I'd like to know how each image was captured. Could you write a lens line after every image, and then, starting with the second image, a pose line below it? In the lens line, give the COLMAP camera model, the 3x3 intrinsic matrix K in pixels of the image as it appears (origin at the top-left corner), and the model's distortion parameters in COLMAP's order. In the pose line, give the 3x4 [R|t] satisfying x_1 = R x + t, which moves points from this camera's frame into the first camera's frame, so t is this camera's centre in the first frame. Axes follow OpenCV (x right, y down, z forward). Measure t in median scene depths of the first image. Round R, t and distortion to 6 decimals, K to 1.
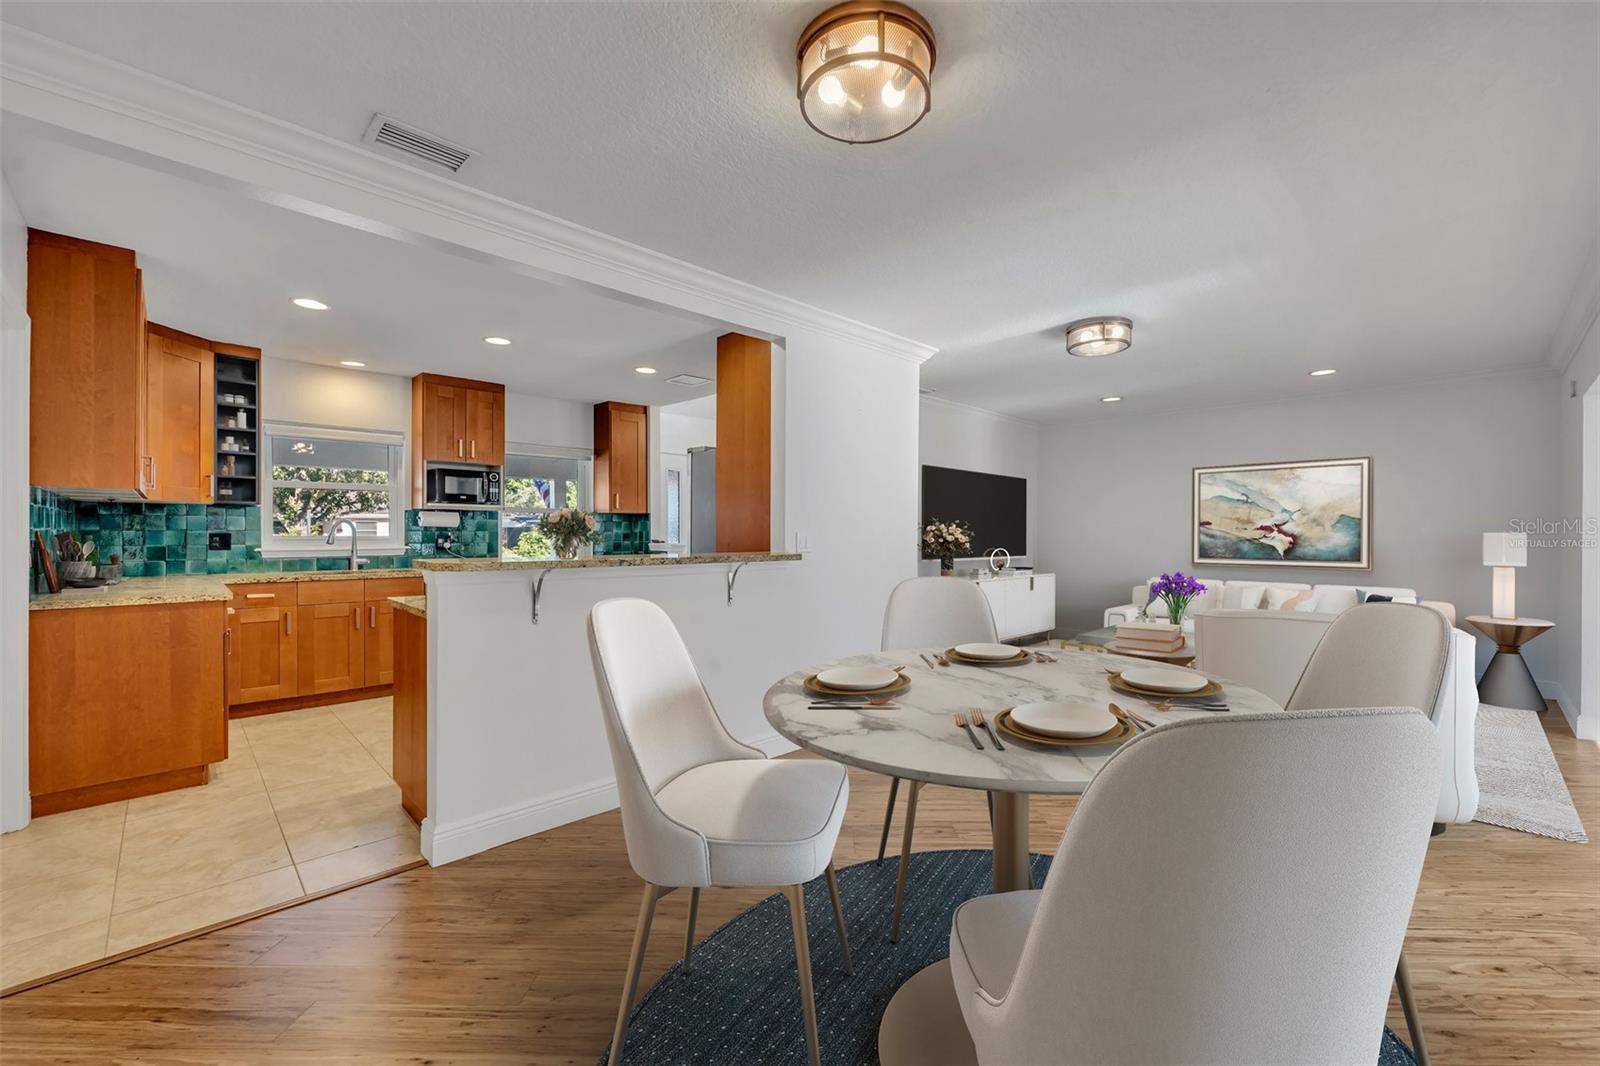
lens RADIAL K [[645.3, 0, 797.1], [0, 645.3, 533.7], [0, 0, 1]] dist [-0.002860, -0.000399]
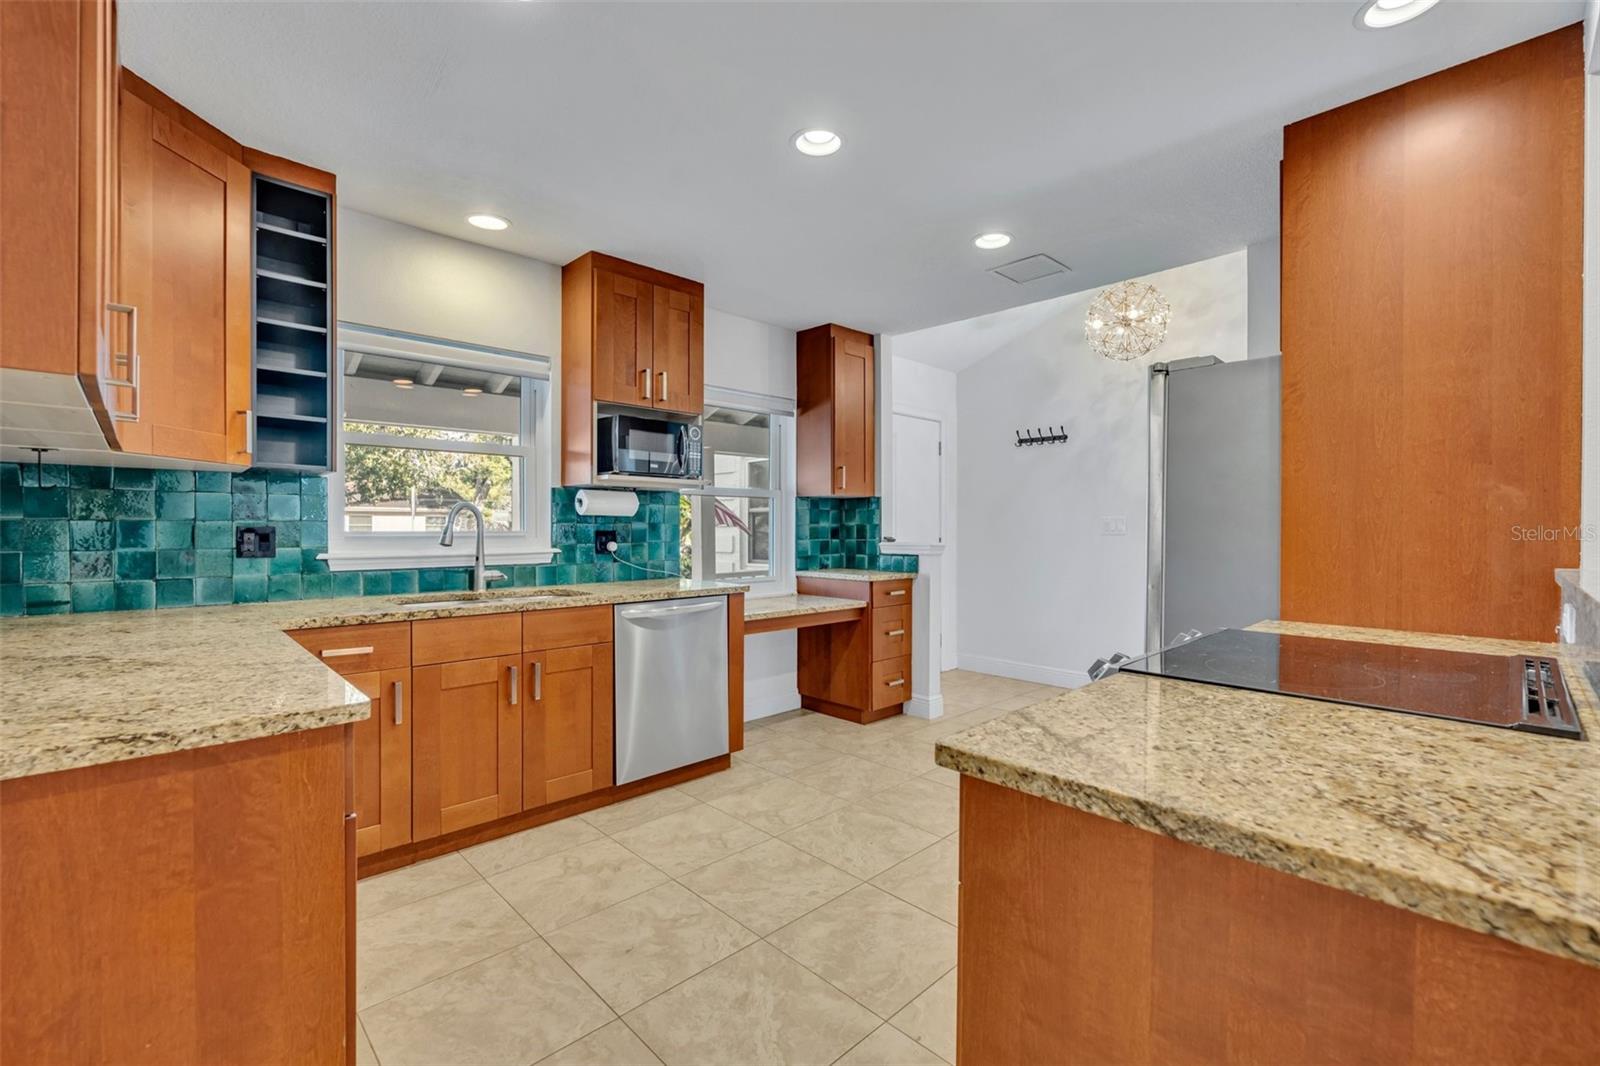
lens RADIAL K [[684.9, 0, 799.8], [0, 684.9, 530.4], [0, 0, 1]] dist [0.000997, -0.000030]
pose [[0.999964, 0.000718, -0.008432, -0.429821], [-0.000700, 0.999997, 0.002135, 0.001061], [0.008434, -0.002129, 0.999962, 0.424613]]
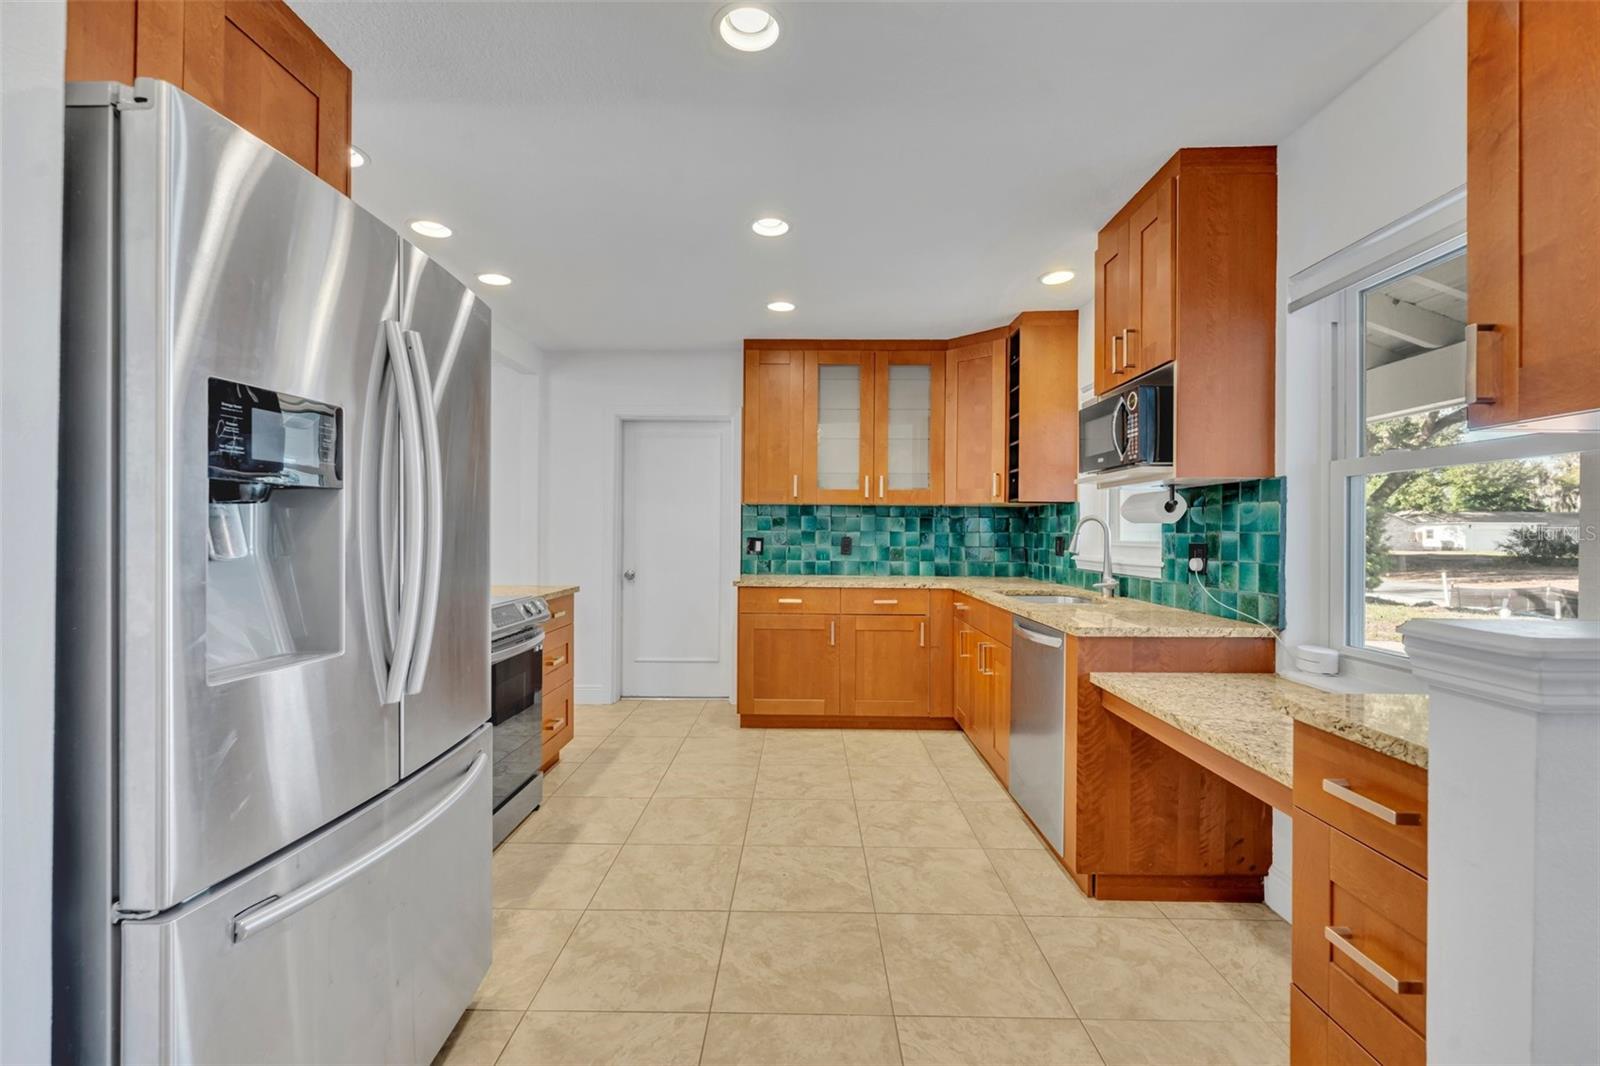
lens RADIAL K [[645.3, 0, 792.3], [0, 645.3, 533.4], [0, 0, 1]] dist [-0.002860, -0.000399]
pose [[-0.702494, -0.001108, -0.711689, -0.058237], [-0.001629, 0.999999, 0.000050, -0.003720], [0.711688, 0.001194, -0.702495, 1.267773]]
